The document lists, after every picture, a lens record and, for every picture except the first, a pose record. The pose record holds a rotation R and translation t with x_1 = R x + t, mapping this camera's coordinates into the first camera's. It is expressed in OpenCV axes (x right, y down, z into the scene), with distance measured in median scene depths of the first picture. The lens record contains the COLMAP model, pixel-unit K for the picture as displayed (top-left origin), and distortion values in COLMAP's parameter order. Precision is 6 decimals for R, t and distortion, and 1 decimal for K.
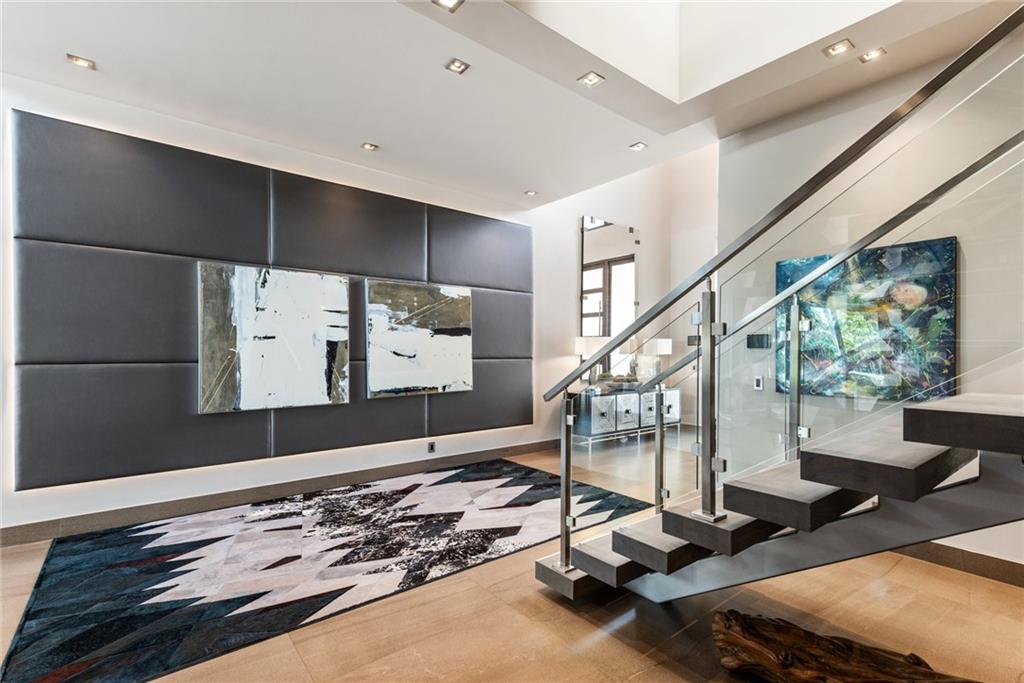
lens RADIAL K [[465.6, 0, 507.2], [0, 465.6, 347.5], [0, 0, 1]] dist [0.011815, -0.005081]
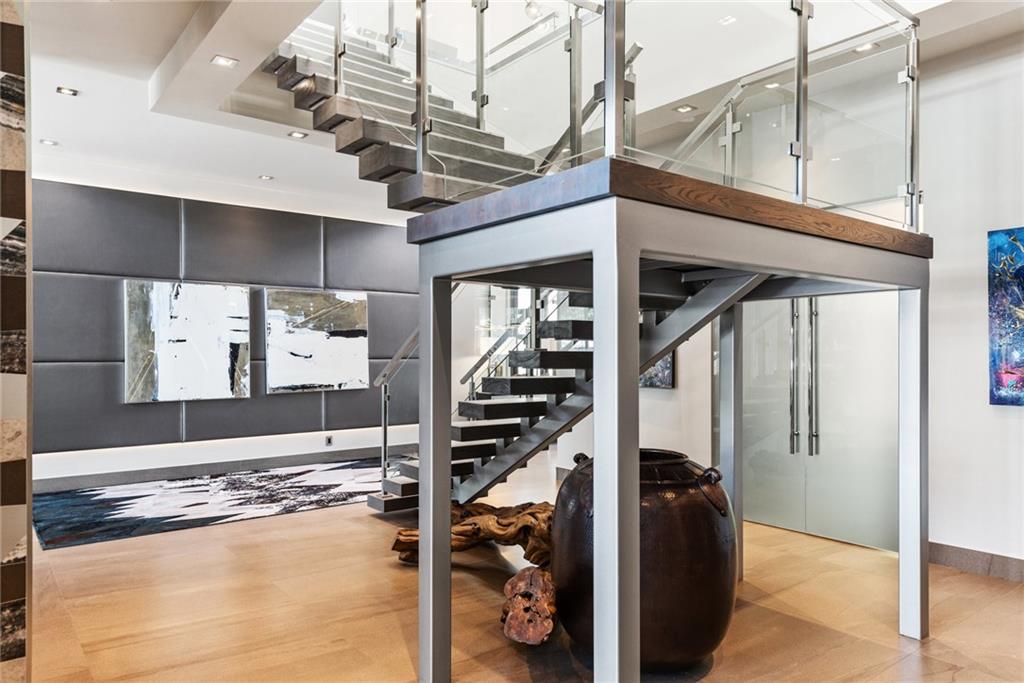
lens RADIAL K [[683.8, 0, 507.0], [0, 683.8, 346.1], [0, 0, 1]] dist [0.010080, -0.006104]
pose [[0.999976, -0.003064, -0.006145, 0.309399], [0.003068, 0.999995, 0.000626, -0.005997], [0.006143, -0.000645, 0.999981, -0.691801]]
